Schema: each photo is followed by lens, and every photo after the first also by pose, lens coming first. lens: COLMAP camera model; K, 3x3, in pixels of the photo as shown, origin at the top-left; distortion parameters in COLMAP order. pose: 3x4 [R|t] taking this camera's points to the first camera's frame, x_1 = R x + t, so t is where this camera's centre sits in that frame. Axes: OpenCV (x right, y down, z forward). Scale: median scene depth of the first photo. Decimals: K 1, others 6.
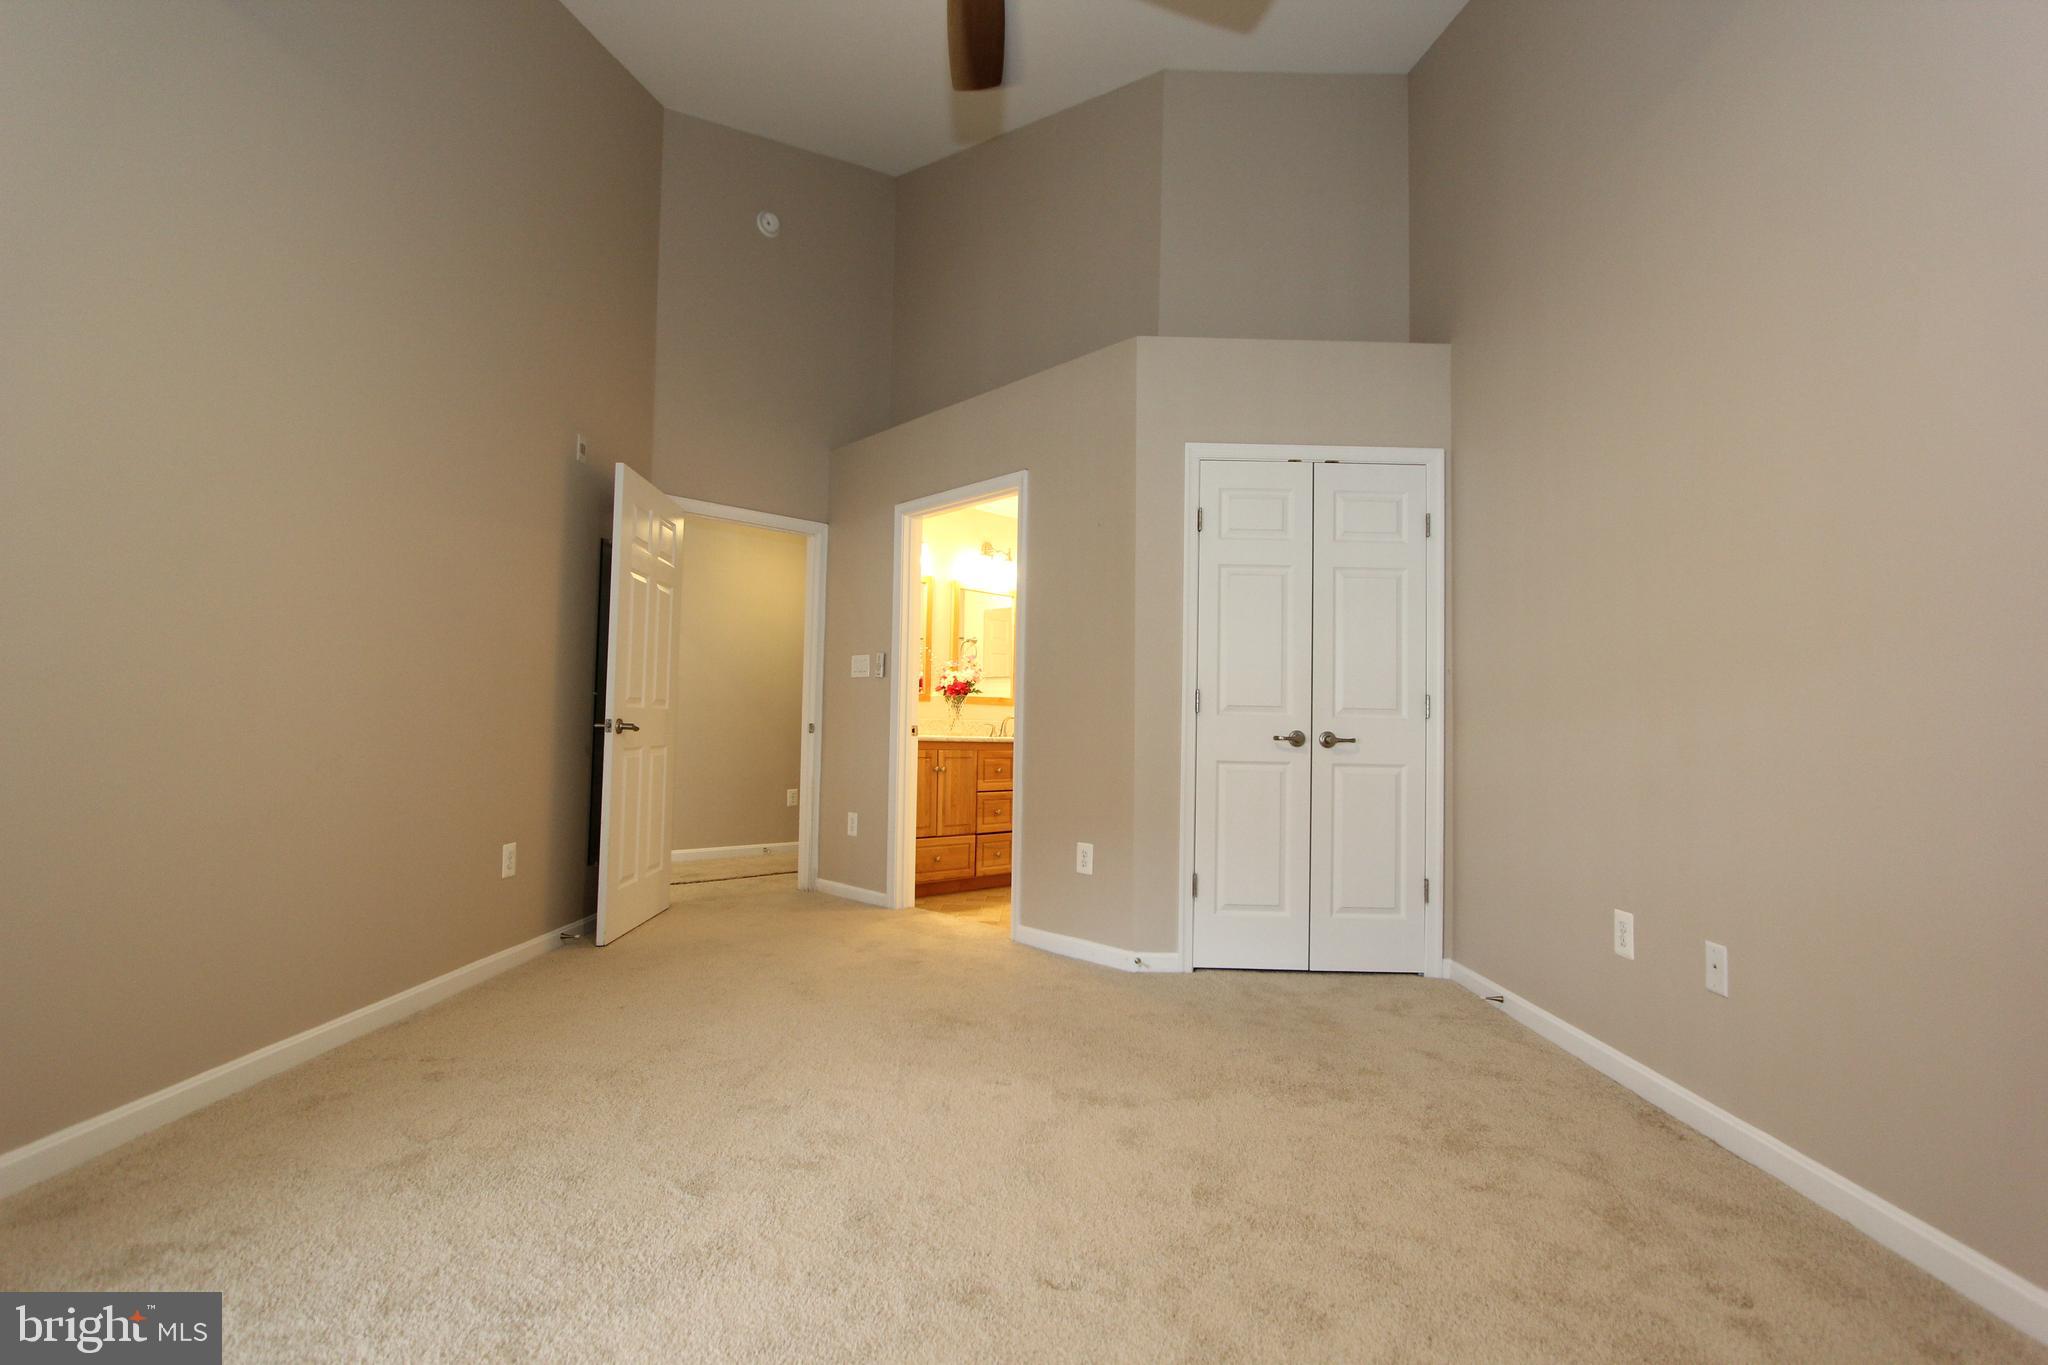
lens RADIAL K [[951.4, 0, 1022.4], [0, 951.4, 687.6], [0, 0, 1]] dist [-0.024455, 0.006468]
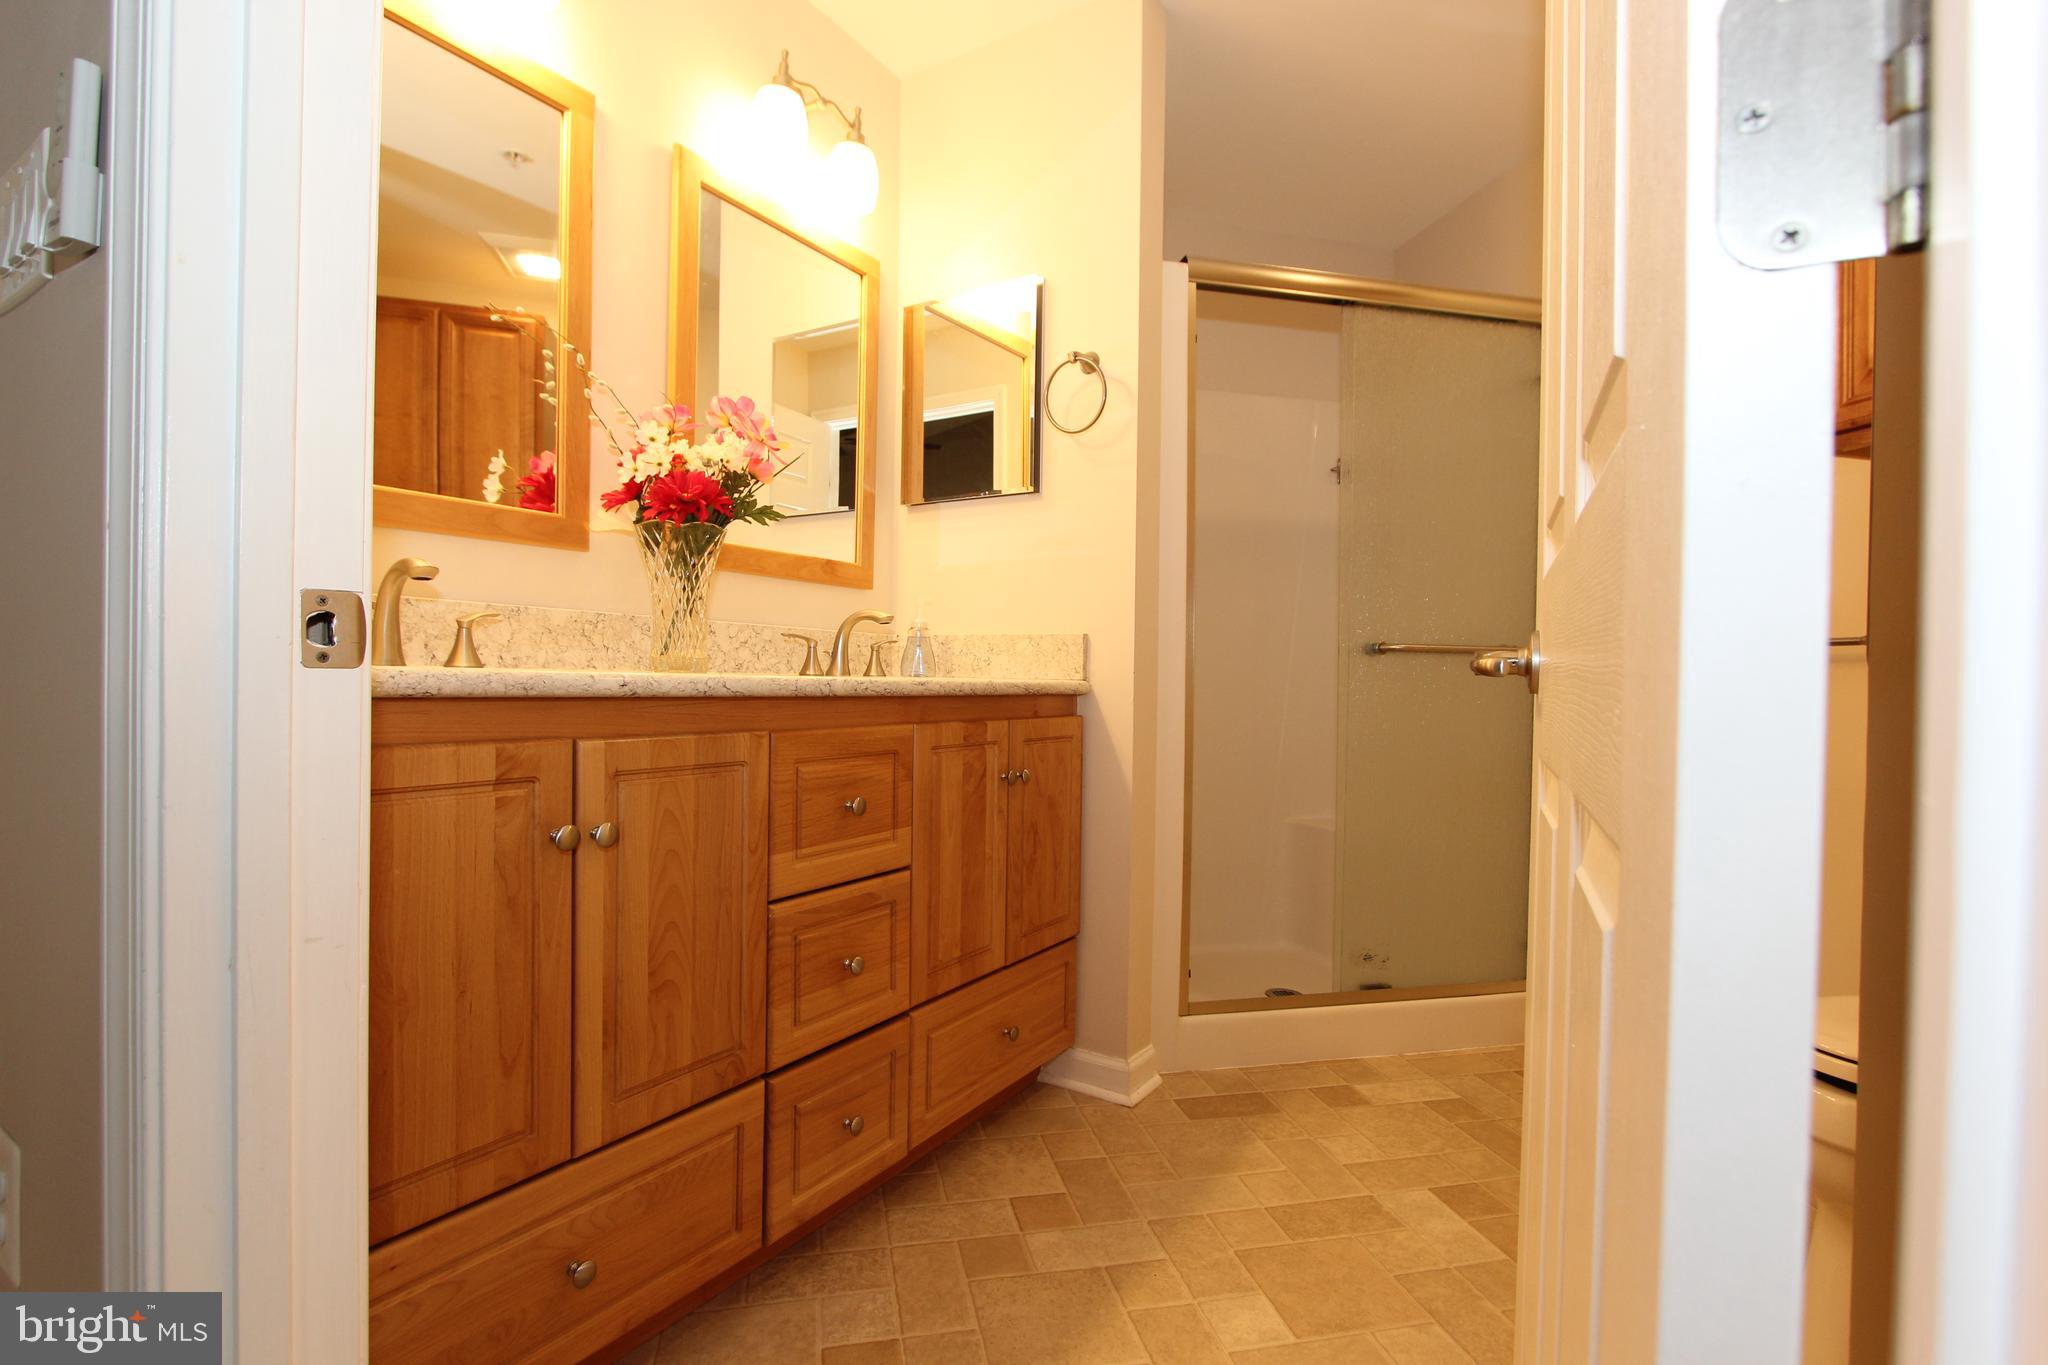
lens RADIAL K [[951.4, 0, 1022.4], [0, 951.4, 687.6], [0, 0, 1]] dist [-0.024455, 0.006468]
pose [[0.969664, -0.000585, 0.244440, -0.044094], [-0.012858, 0.998491, 0.053394, 0.041534], [-0.244103, -0.054918, 0.968193, 0.751372]]
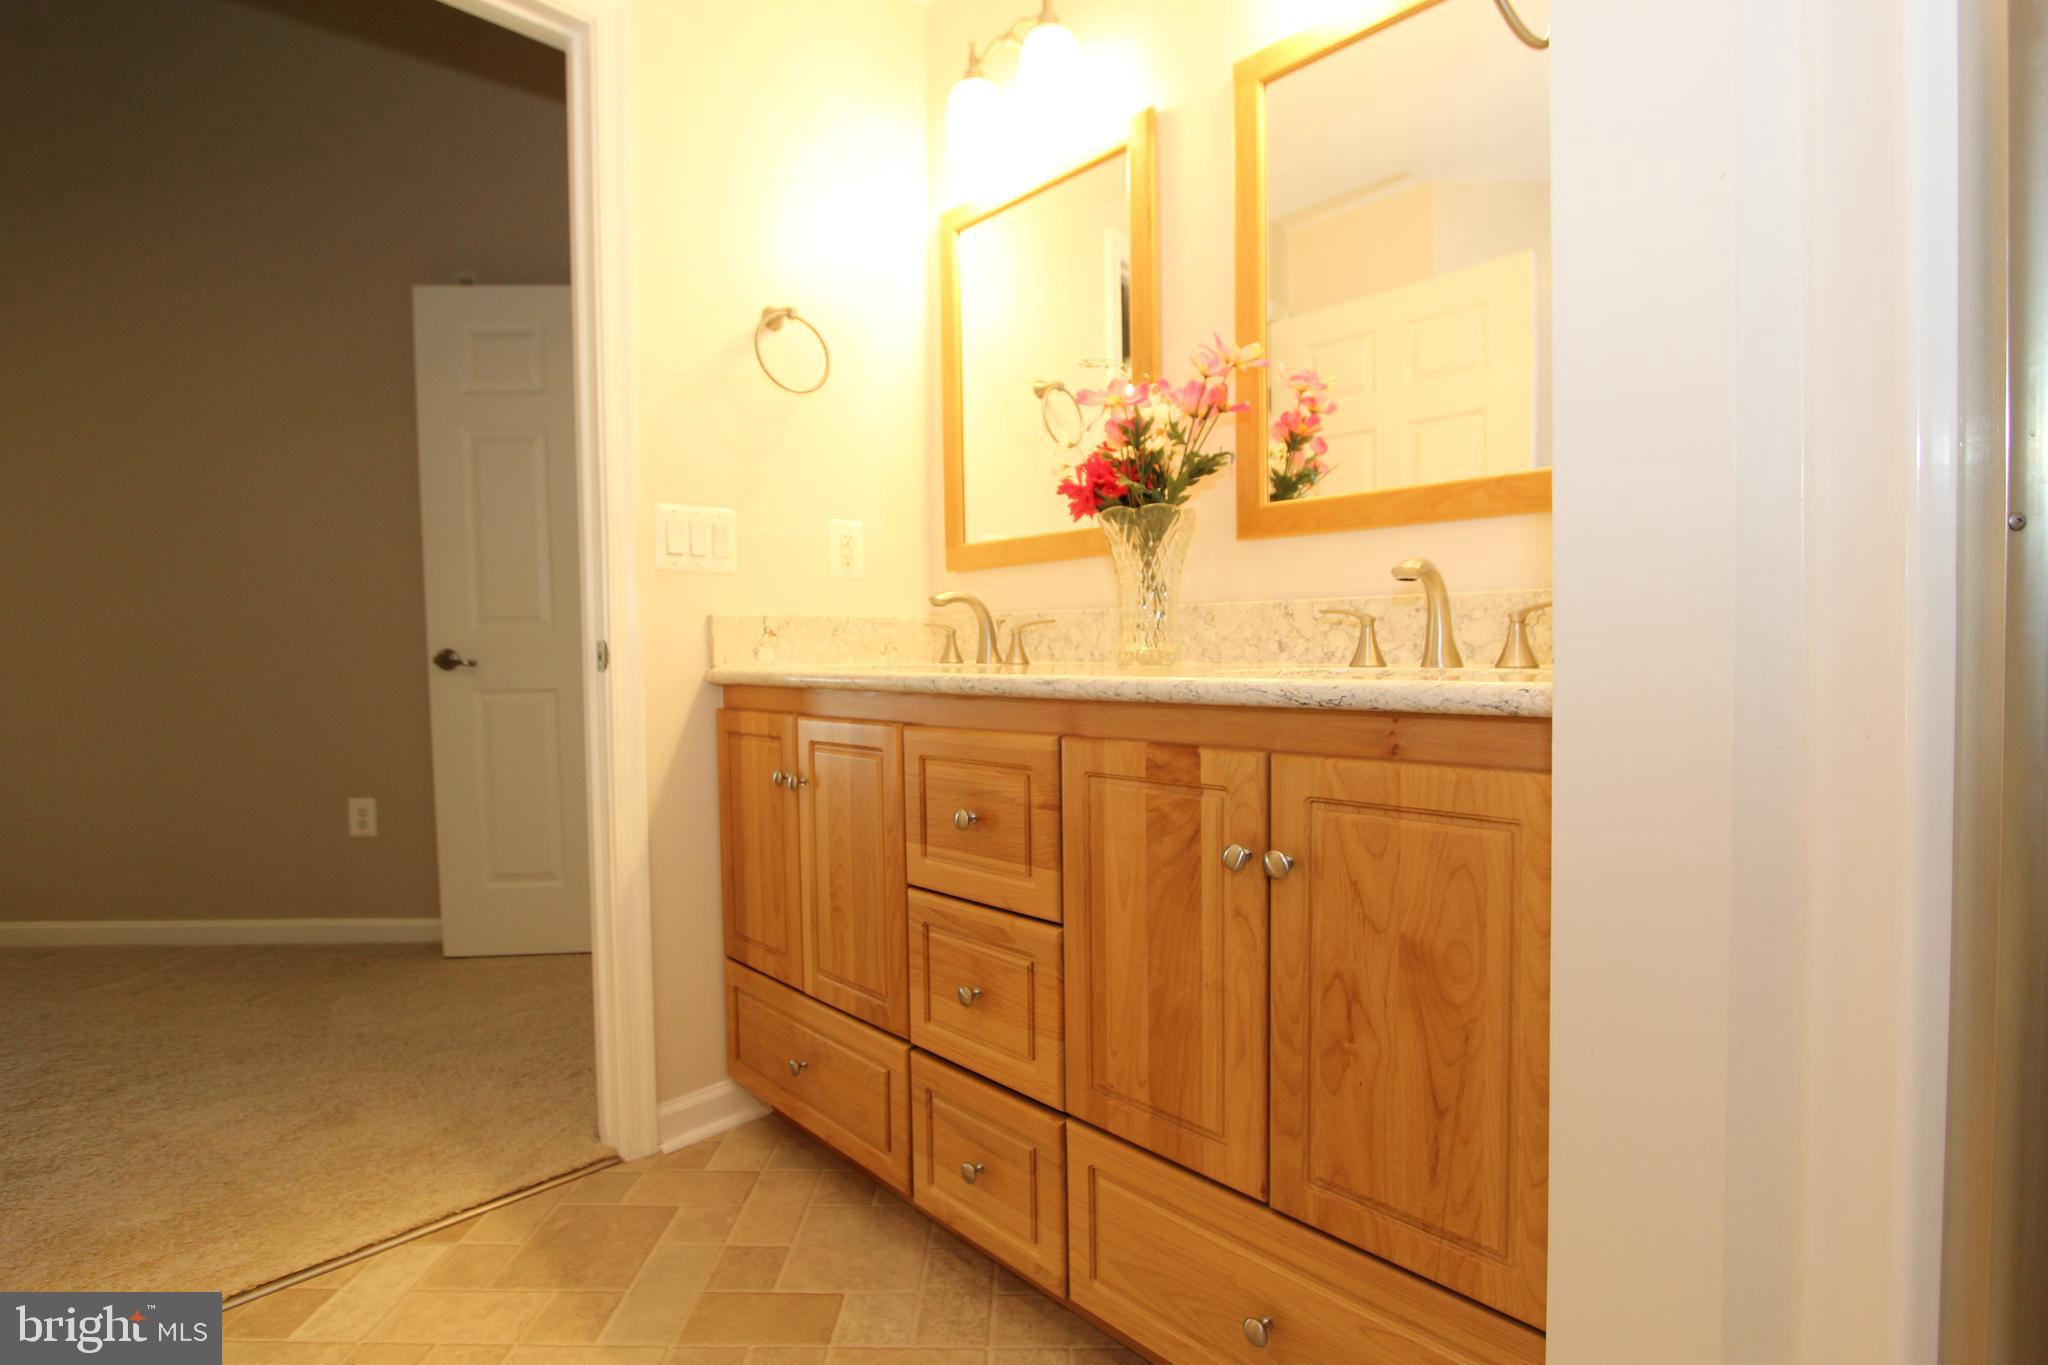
lens RADIAL K [[951.4, 0, 1022.4], [0, 951.4, 687.6], [0, 0, 1]] dist [-0.024455, 0.006468]
pose [[0.017266, 0.023256, -0.999580, 0.208100], [0.054689, 0.998211, 0.024169, 0.051658], [0.998354, -0.055083, 0.015963, 1.025522]]
